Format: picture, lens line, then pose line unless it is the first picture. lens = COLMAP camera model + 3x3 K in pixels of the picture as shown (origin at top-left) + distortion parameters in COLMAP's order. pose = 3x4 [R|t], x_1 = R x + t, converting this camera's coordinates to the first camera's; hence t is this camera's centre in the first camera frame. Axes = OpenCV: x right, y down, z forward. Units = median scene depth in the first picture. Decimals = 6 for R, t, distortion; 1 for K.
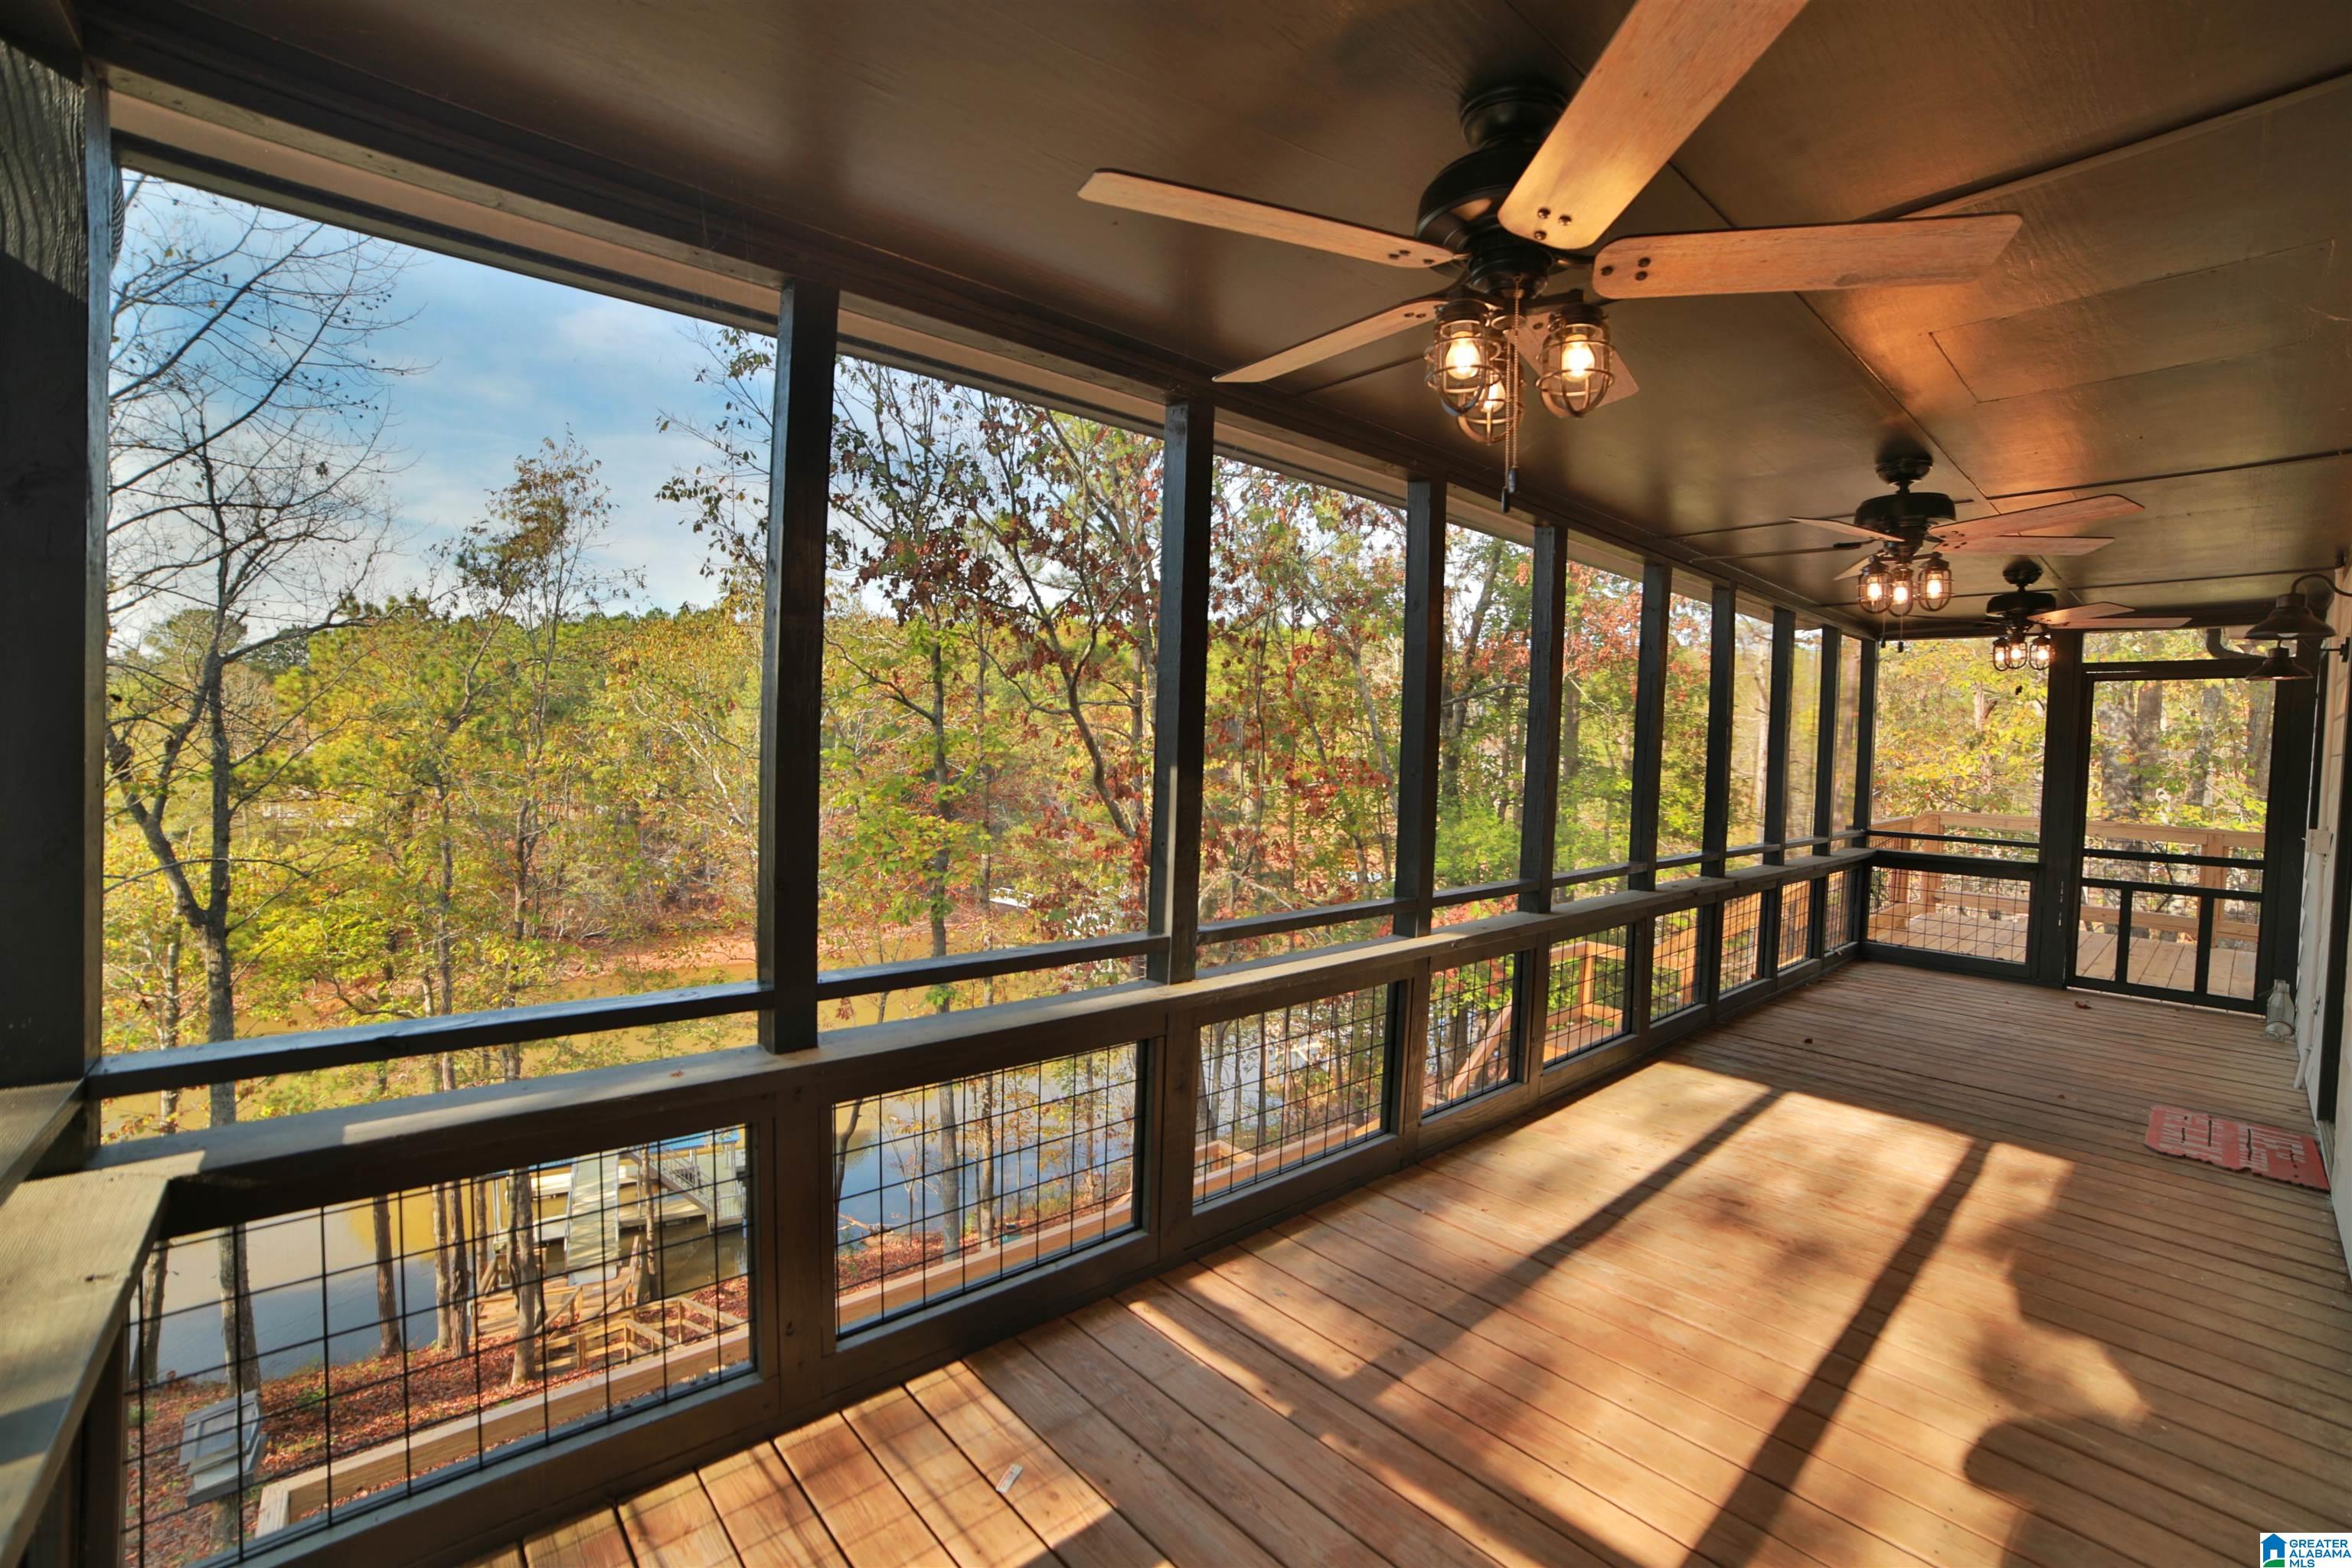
lens RADIAL K [[997.9, 0, 1179.0], [0, 997.9, 773.9], [0, 0, 1]] dist [-0.110822, 0.038403]
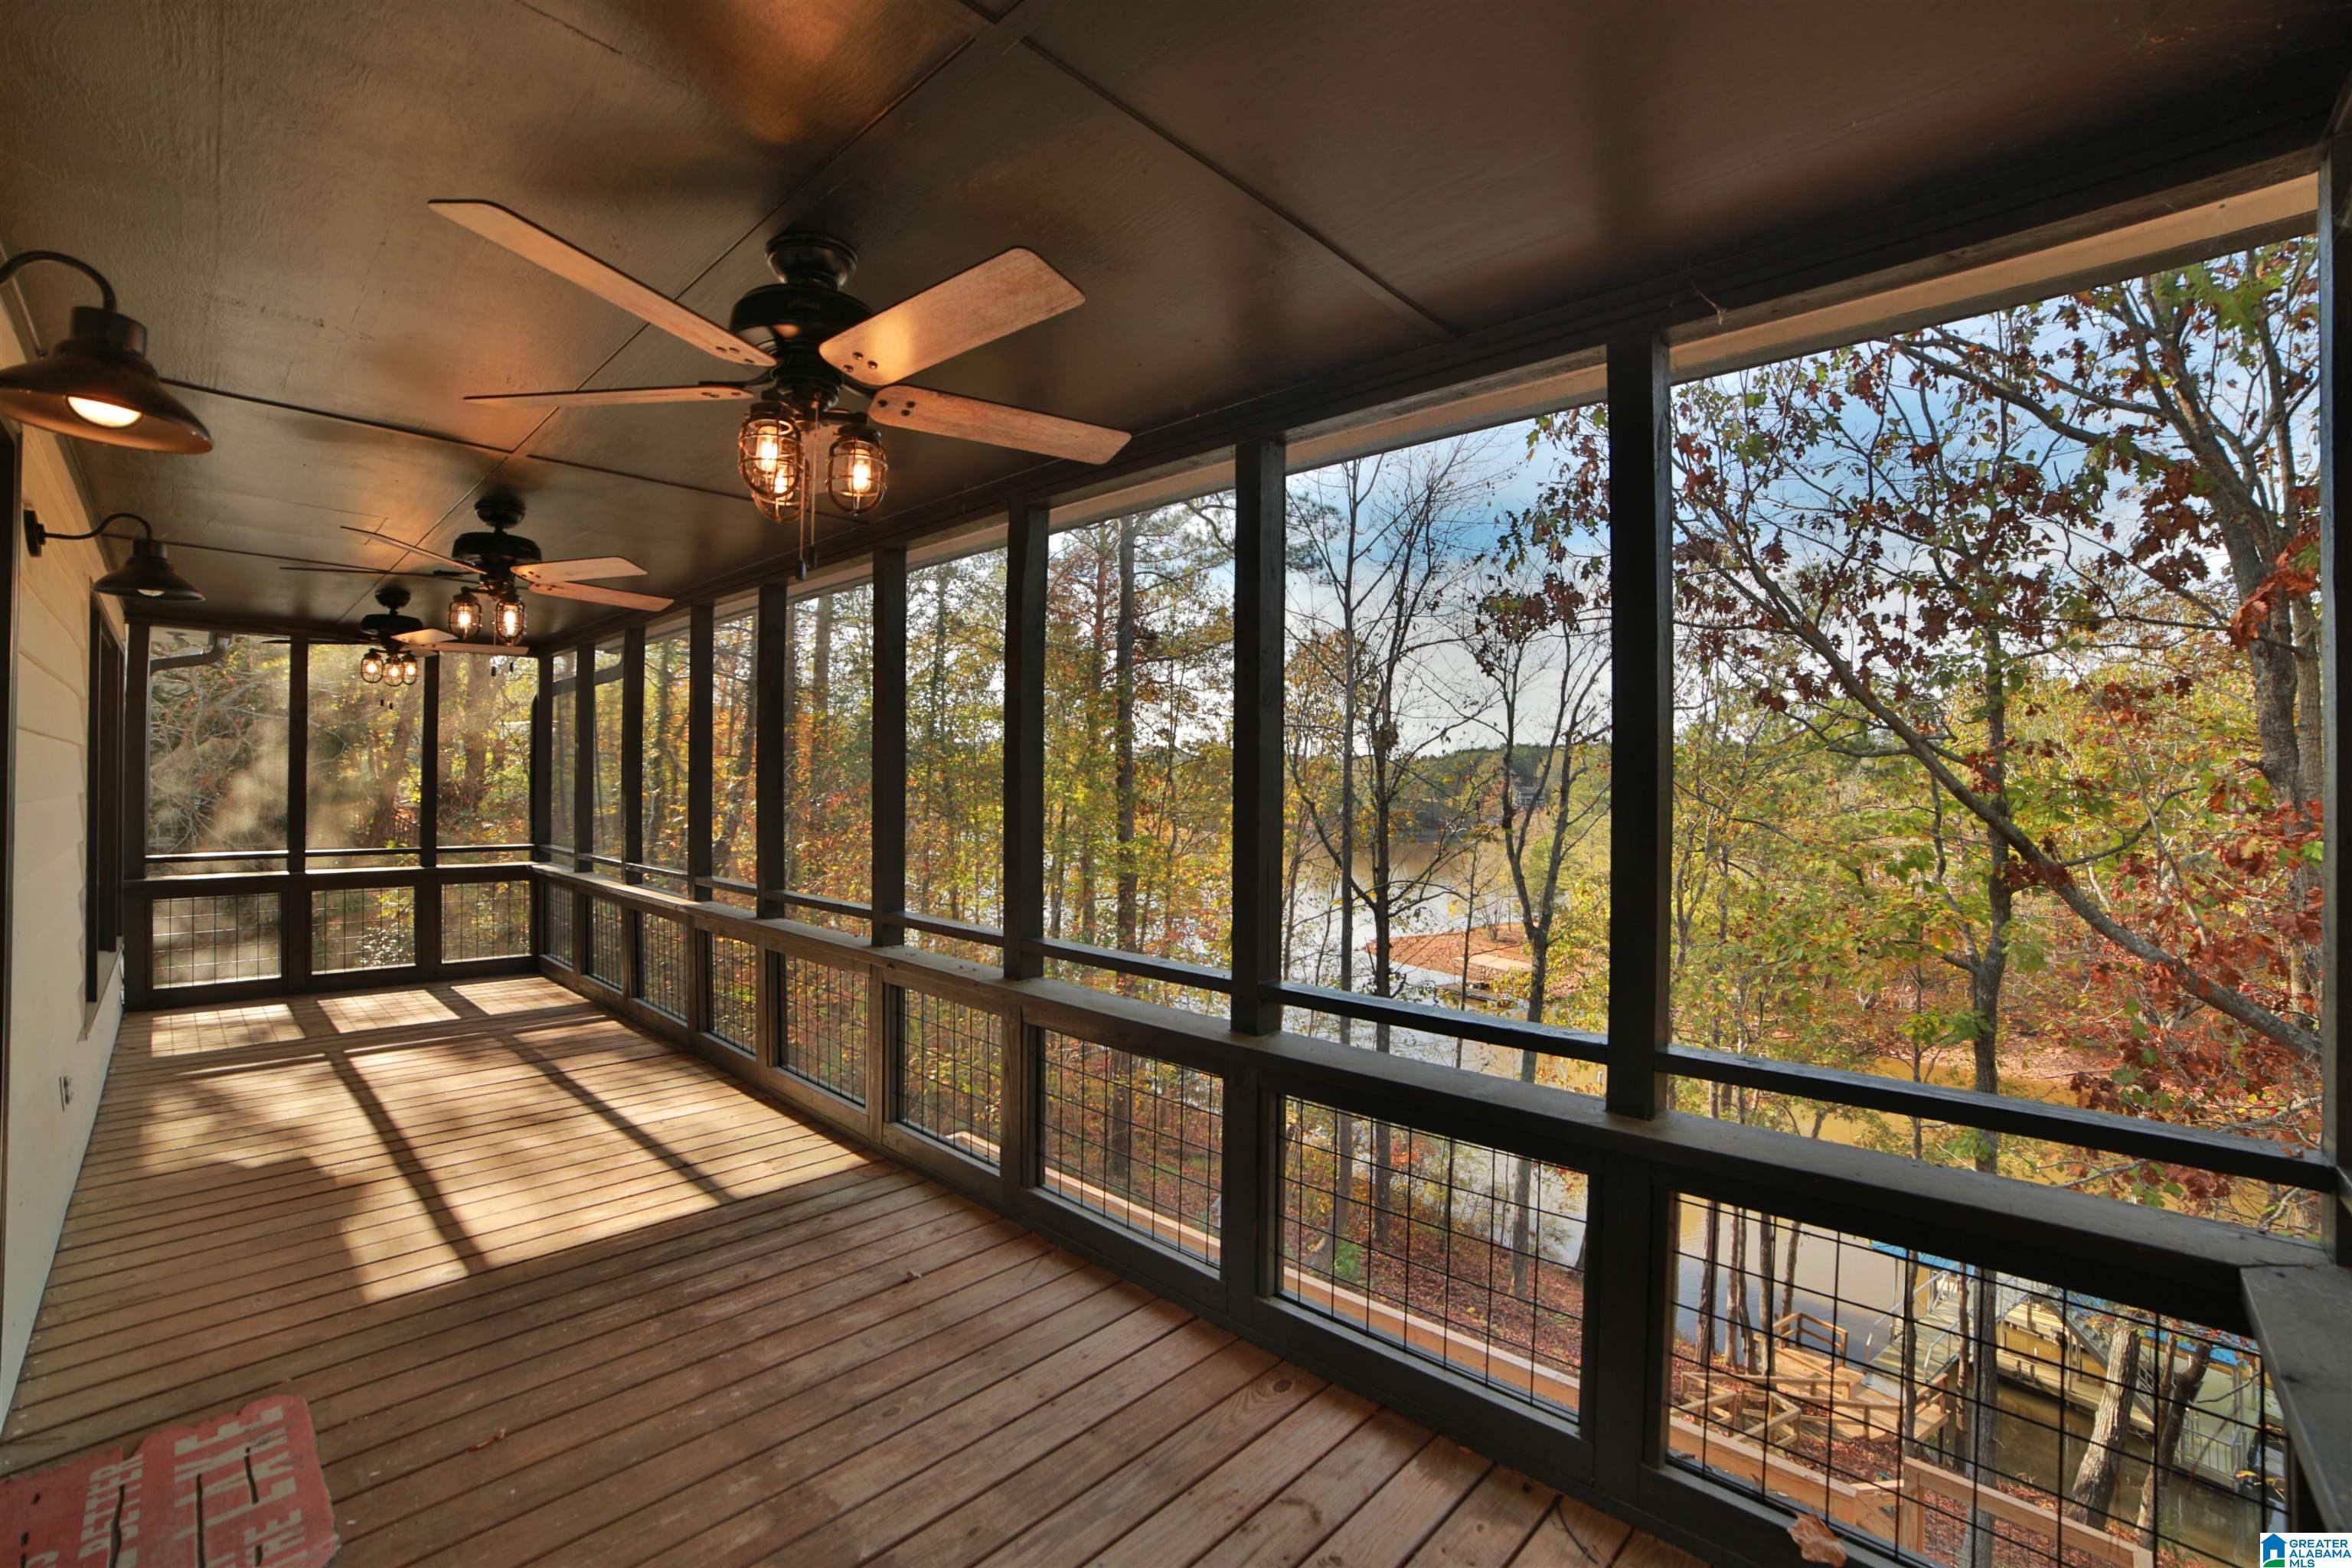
lens RADIAL K [[997.9, 0, 1179.0], [0, 997.9, 773.9], [0, 0, 1]] dist [-0.110822, 0.038403]
pose [[0.109017, -0.031282, -0.993548, 1.300583], [-0.038442, 0.998624, -0.035659, -0.004256], [0.993296, 0.042081, 0.107665, 1.125212]]
